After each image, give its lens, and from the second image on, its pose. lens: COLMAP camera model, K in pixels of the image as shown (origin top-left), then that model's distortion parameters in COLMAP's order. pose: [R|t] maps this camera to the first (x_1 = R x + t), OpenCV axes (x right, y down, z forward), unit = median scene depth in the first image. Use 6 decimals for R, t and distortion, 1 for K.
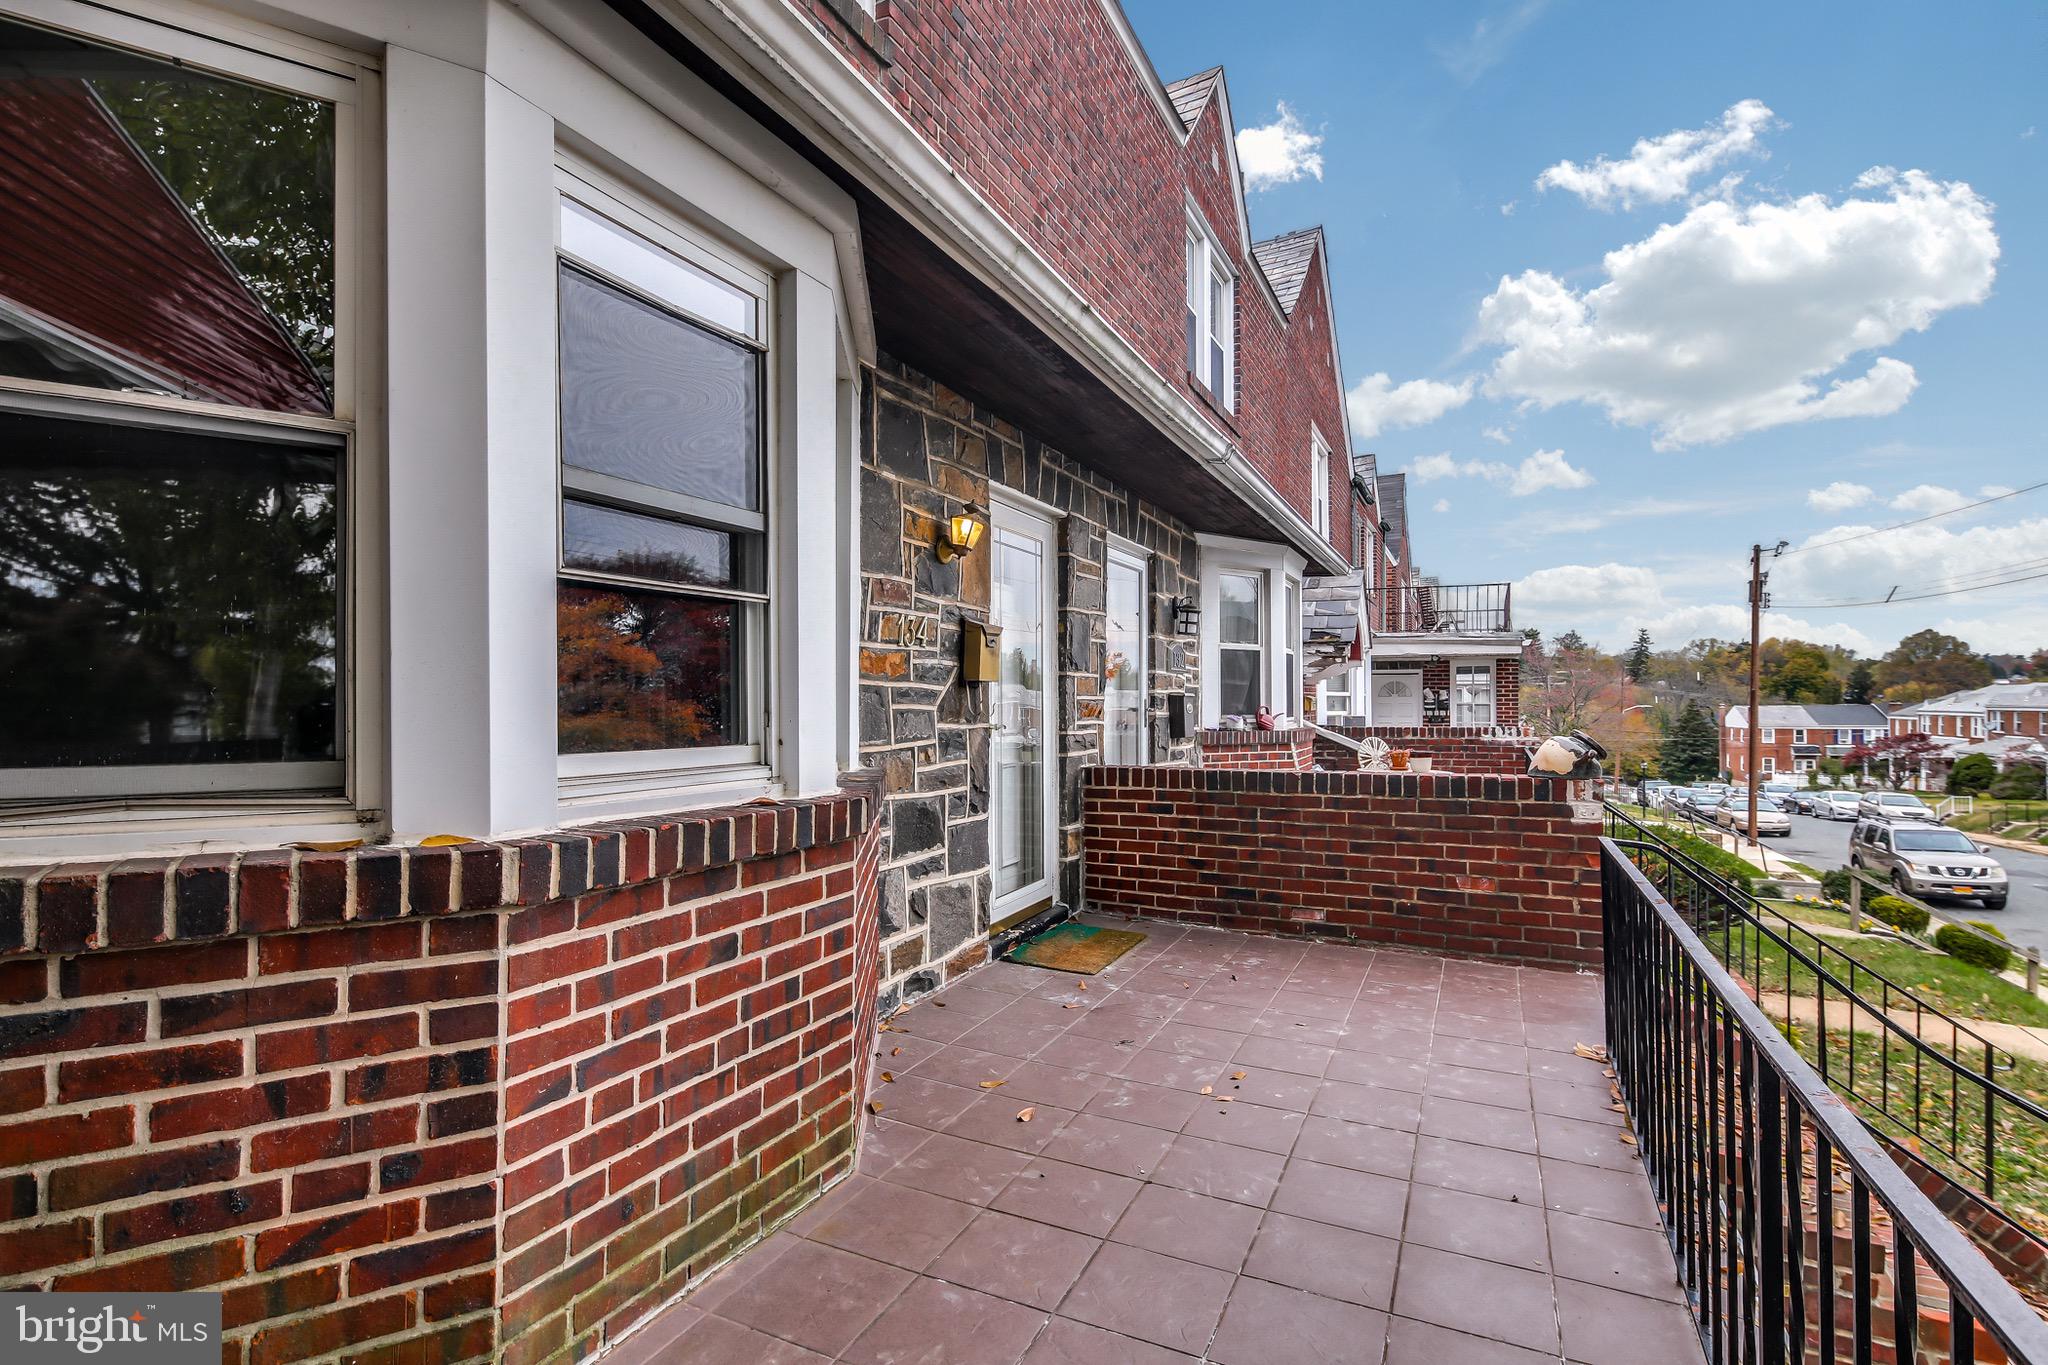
lens RADIAL K [[975.2, 0, 1025.6], [0, 975.2, 690.4], [0, 0, 1]] dist [0.001132, -0.000259]
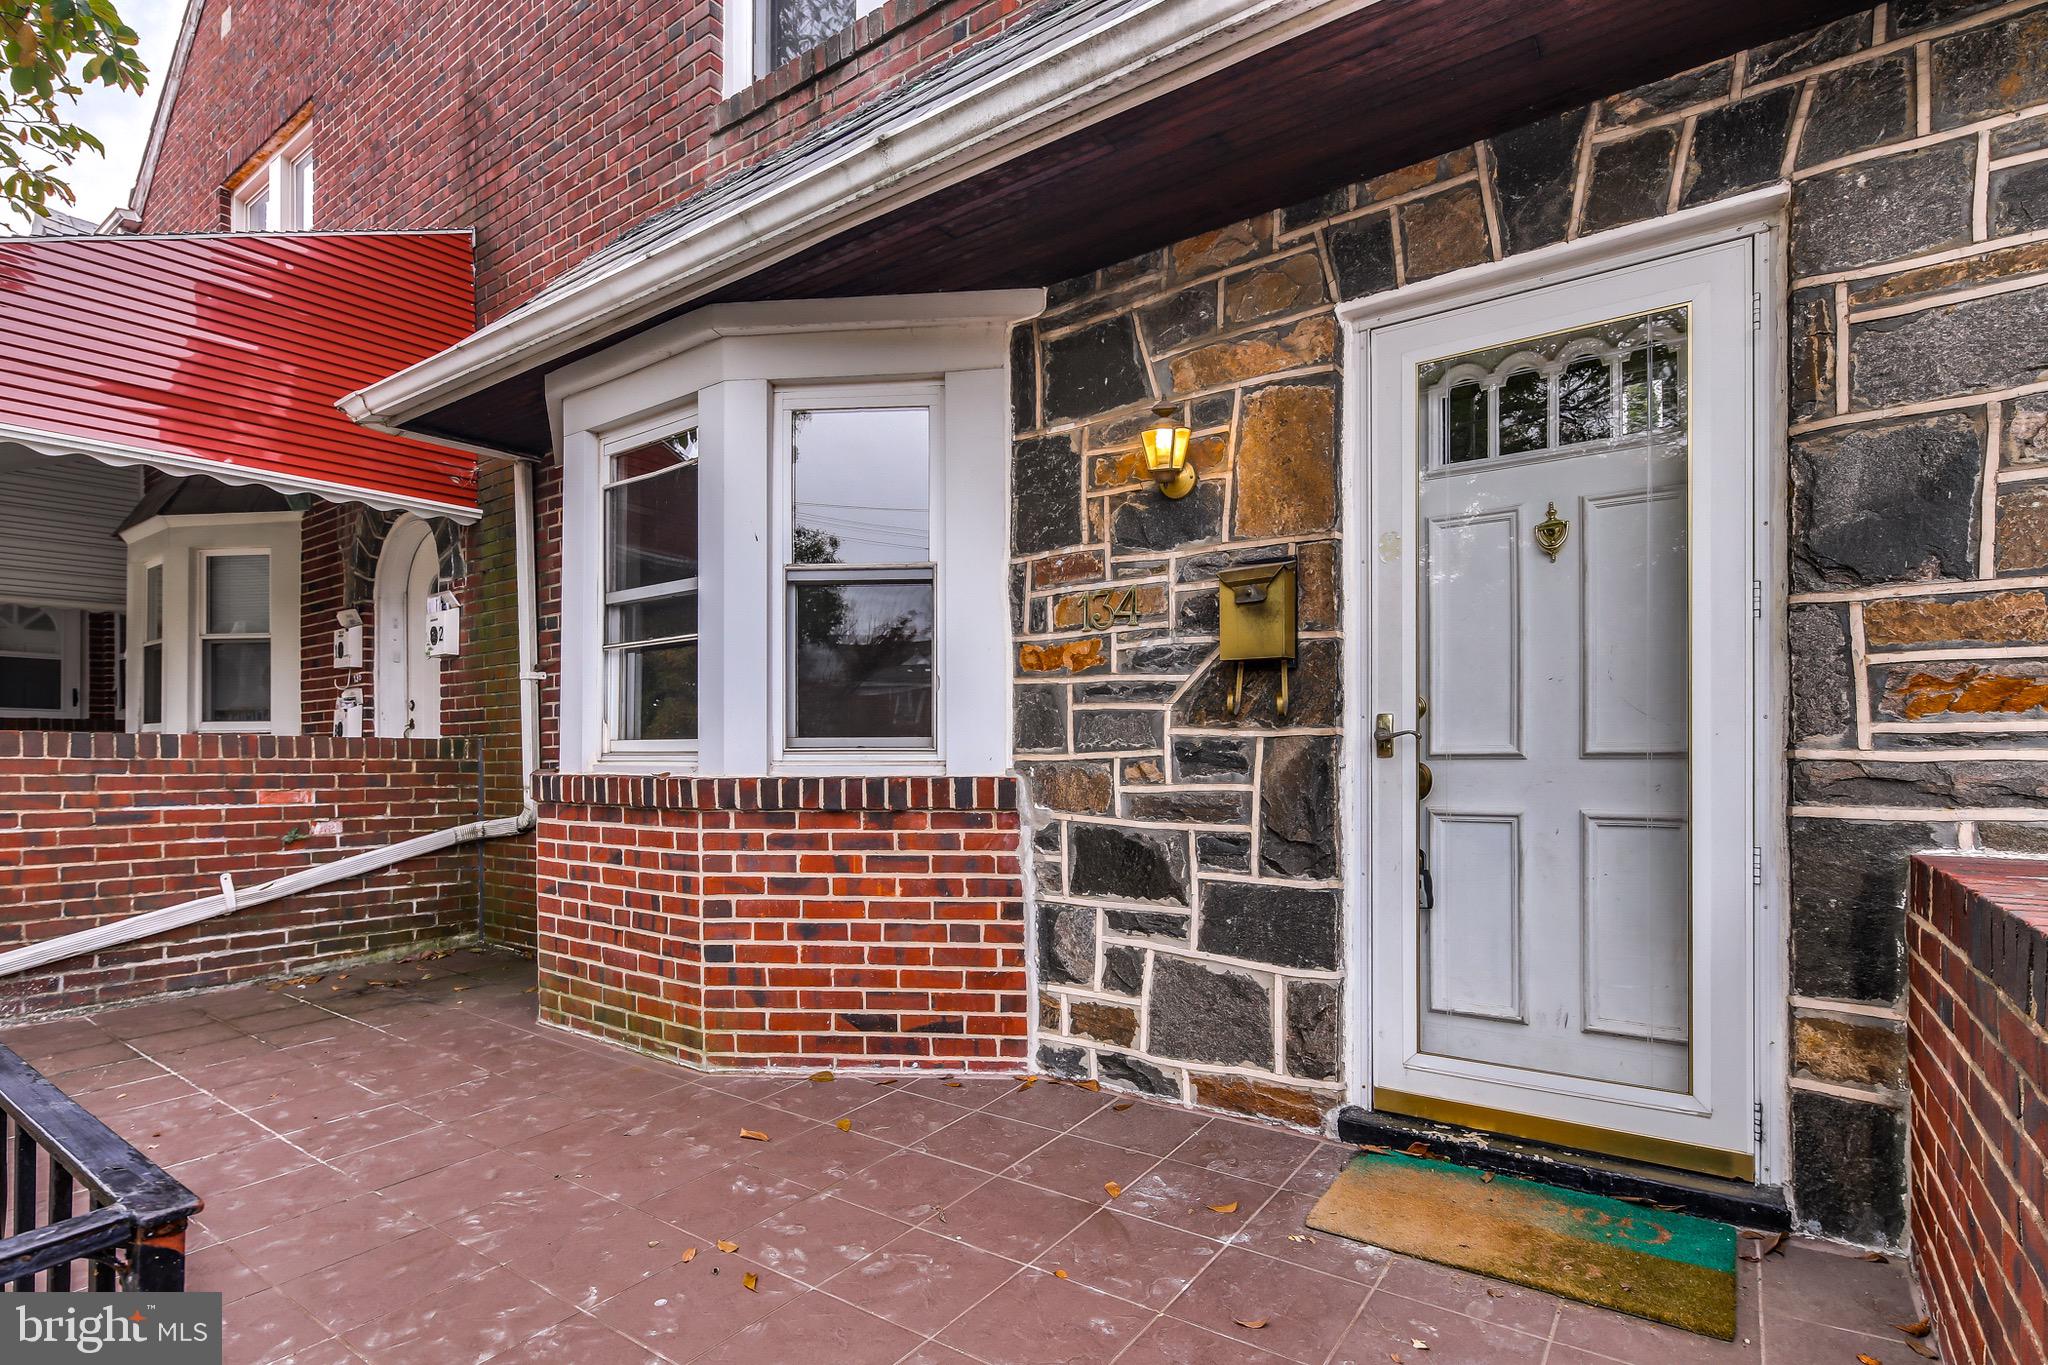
lens RADIAL K [[998.2, 0, 1022.5], [0, 998.2, 753.6], [0, 0, 1]] dist [0.003907, 0.000048]
pose [[-0.177470, -0.000144, -0.984126, 0.703150], [0.014255, 0.999895, -0.002717, 0.057638], [0.984023, -0.014511, -0.177449, 1.116772]]
